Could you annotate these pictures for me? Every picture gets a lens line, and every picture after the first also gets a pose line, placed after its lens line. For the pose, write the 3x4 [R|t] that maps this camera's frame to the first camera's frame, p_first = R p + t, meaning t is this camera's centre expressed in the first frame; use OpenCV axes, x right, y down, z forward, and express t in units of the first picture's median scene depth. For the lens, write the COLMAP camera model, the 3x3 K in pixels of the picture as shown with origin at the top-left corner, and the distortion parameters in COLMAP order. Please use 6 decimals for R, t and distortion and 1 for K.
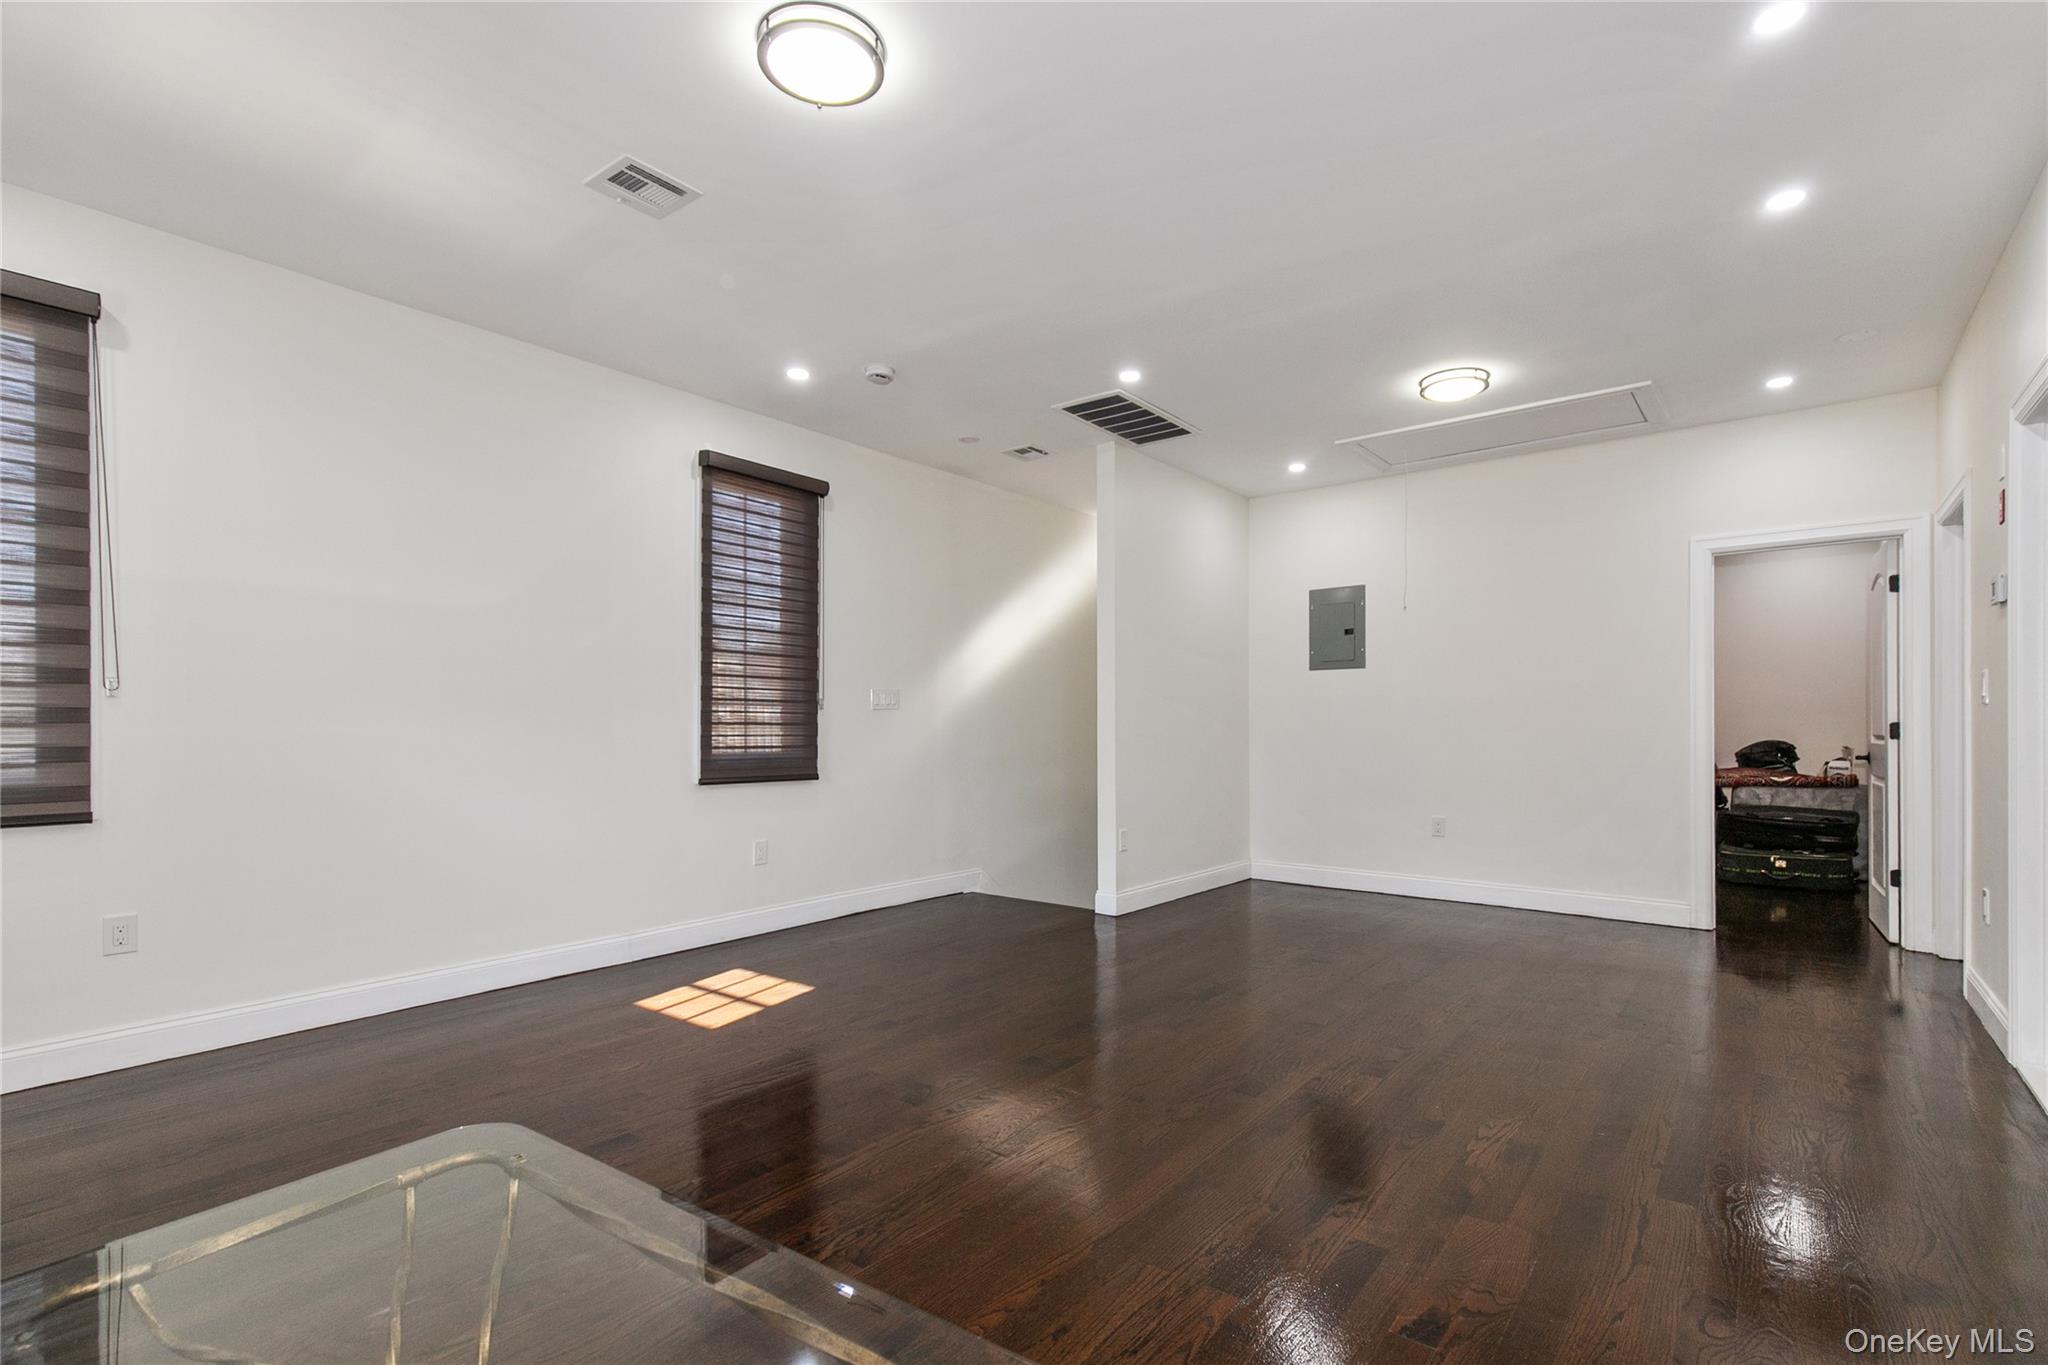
lens RADIAL K [[925.9, 0, 1024.6], [0, 925.9, 726.1], [0, 0, 1]] dist [0.000653, 0.000208]
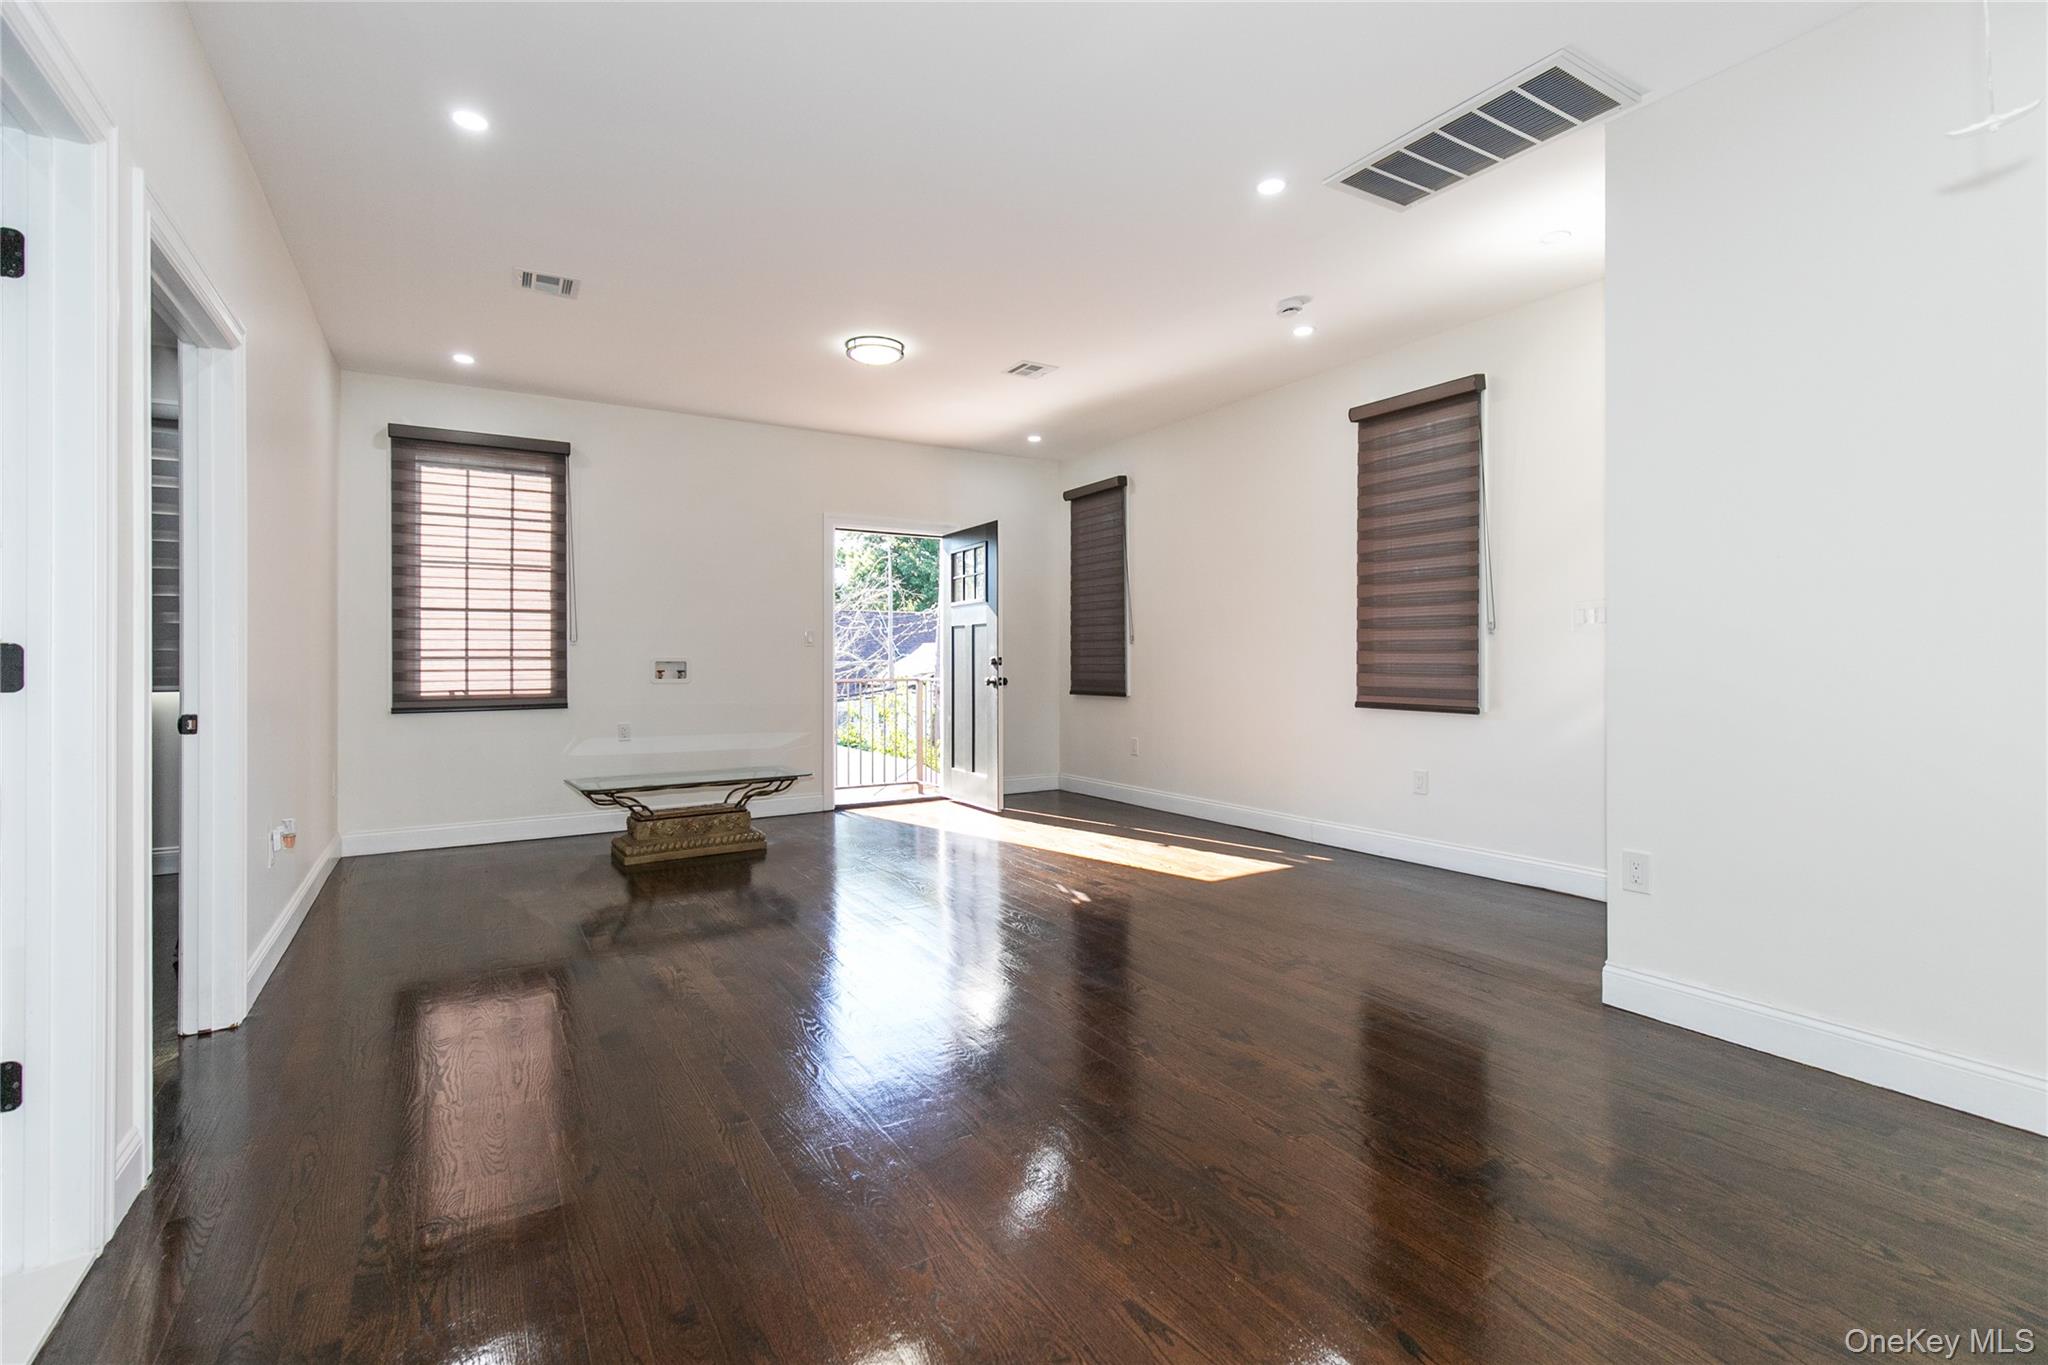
lens RADIAL K [[943.1, 0, 1048.4], [0, 943.1, 653.2], [0, 0, 1]] dist [-0.000533, -0.000024]
pose [[-0.340734, -0.001354, -0.940159, 0.841796], [0.009604, 0.999942, -0.004921, 0.002292], [0.940111, -0.010706, -0.340701, 1.018296]]
